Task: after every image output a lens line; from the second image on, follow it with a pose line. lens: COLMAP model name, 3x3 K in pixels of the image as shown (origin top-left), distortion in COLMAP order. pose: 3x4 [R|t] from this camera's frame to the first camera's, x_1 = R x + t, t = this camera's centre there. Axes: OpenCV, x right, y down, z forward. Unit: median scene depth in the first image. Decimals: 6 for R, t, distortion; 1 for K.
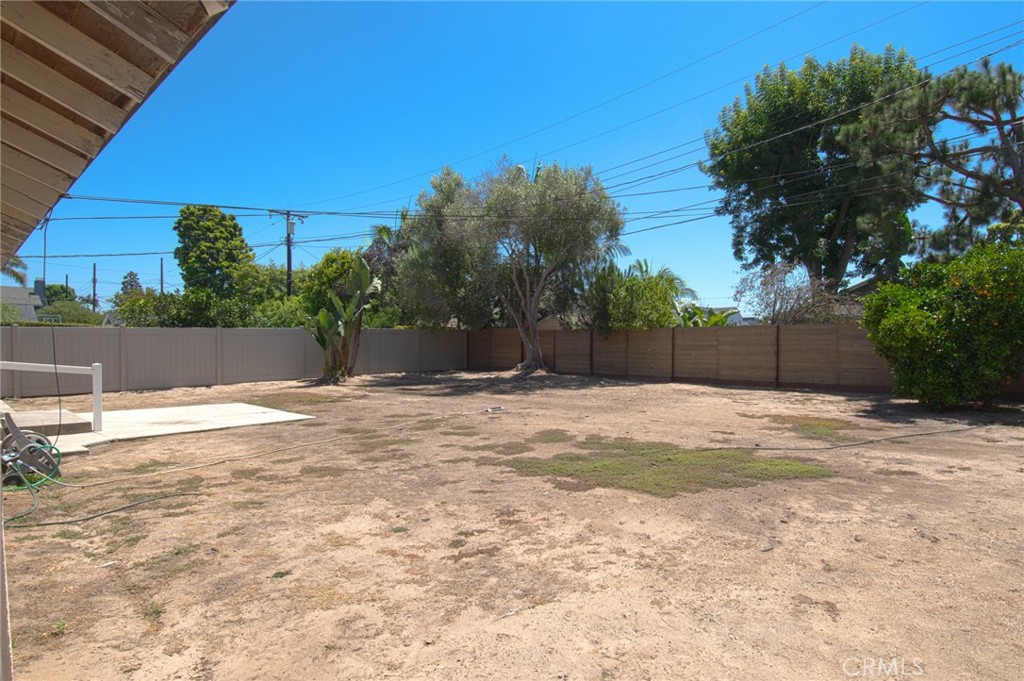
lens RADIAL K [[536.3, 0, 513.4], [0, 536.3, 342.9], [0, 0, 1]] dist [0.006347, -0.004880]
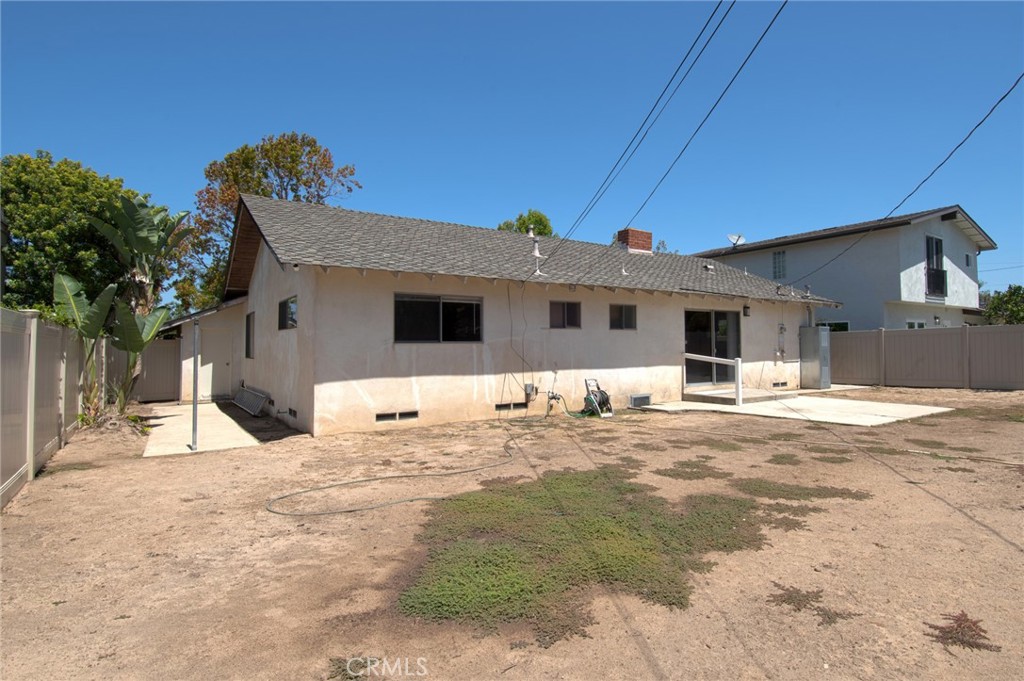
lens RADIAL K [[536.3, 0, 521.3], [0, 536.3, 331.5], [0, 0, 1]] dist [0.006347, -0.004880]
pose [[-0.185148, -0.026677, -0.982349, 1.246054], [0.013188, 0.999474, -0.029627, 0.022169], [0.982622, -0.018440, -0.184698, 1.420901]]
